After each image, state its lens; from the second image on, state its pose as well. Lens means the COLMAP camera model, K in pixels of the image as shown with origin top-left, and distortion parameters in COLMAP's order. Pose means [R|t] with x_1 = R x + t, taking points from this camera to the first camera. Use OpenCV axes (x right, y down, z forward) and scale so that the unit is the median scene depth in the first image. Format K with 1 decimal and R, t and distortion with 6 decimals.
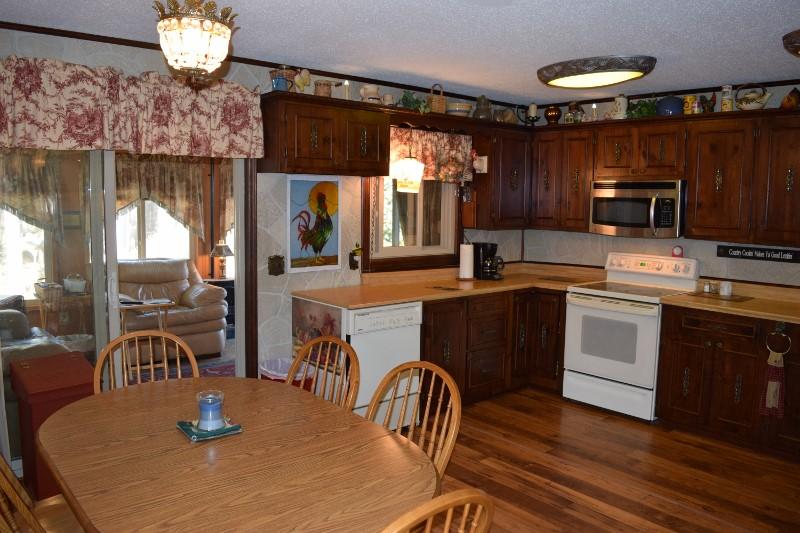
lens RADIAL K [[624.5, 0, 399.7], [0, 624.5, 263.9], [0, 0, 1]] dist [-0.093101, 0.020748]
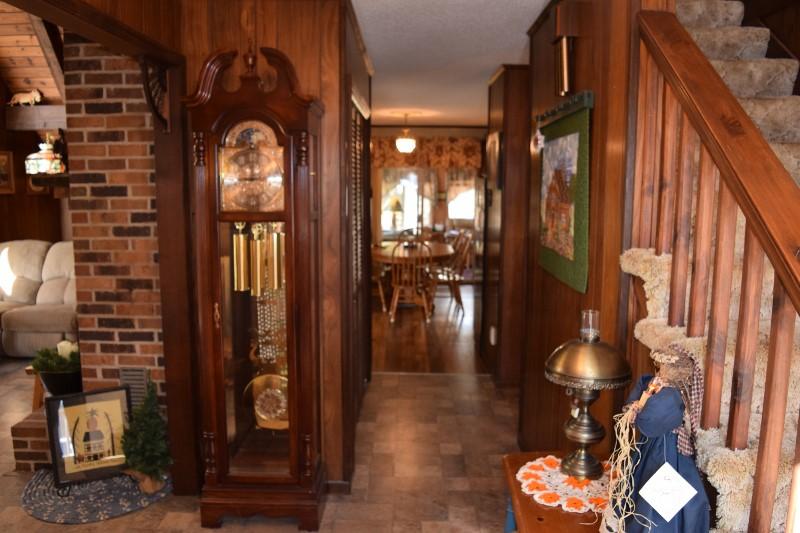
lens RADIAL K [[624.5, 0, 400.1], [0, 624.5, 265.2], [0, 0, 1]] dist [-0.093101, 0.020748]
pose [[0.766527, 0.079437, -0.637280, 0.841822], [-0.066256, 0.996807, 0.044559, 0.089444], [0.638785, 0.008068, 0.769343, -0.796228]]
